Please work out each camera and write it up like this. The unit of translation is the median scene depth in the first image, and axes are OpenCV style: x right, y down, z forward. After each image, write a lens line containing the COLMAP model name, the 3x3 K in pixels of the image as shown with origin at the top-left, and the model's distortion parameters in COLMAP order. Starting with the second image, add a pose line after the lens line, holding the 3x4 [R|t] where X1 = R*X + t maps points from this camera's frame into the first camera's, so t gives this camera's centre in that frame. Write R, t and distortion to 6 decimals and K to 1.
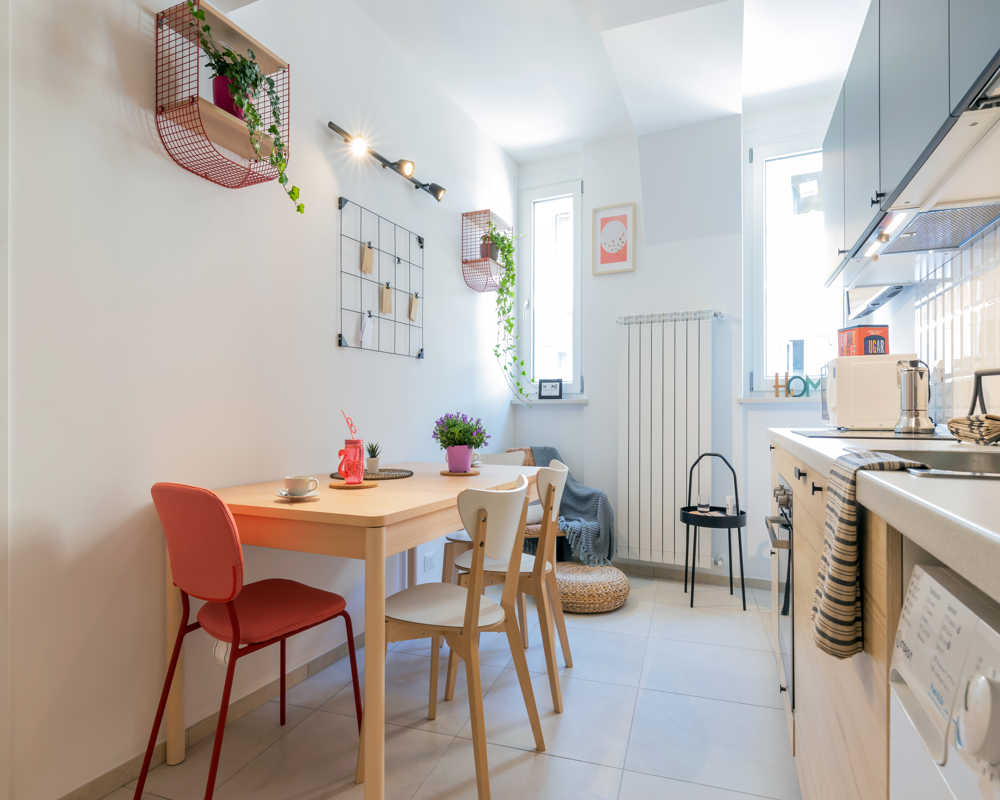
lens RADIAL K [[544.5, 0, 501.3], [0, 544.5, 407.0], [0, 0, 1]] dist [-0.000359, 0.002538]
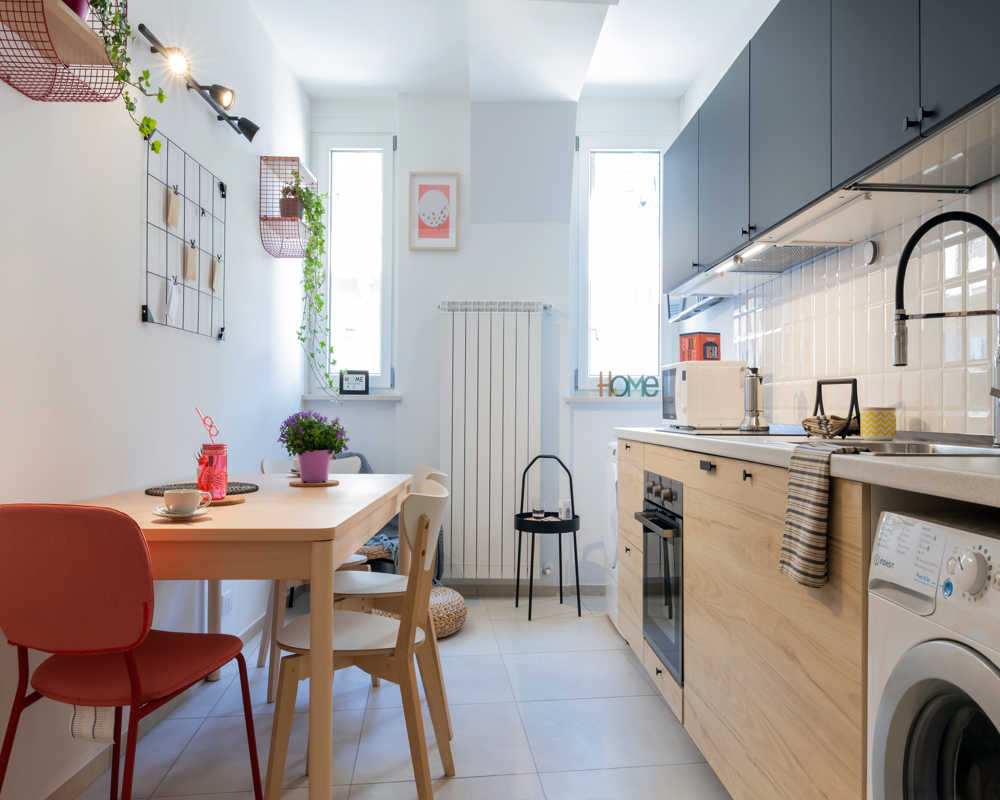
lens RADIAL K [[700.0, 0, 501.4], [0, 700.0, 399.1], [0, 0, 1]] dist [0.007256, -0.010745]
pose [[0.907205, 0.012332, 0.420508, -0.214076], [-0.009567, 0.999917, -0.008685, -0.000777], [-0.420580, 0.003856, 0.907247, -0.071966]]
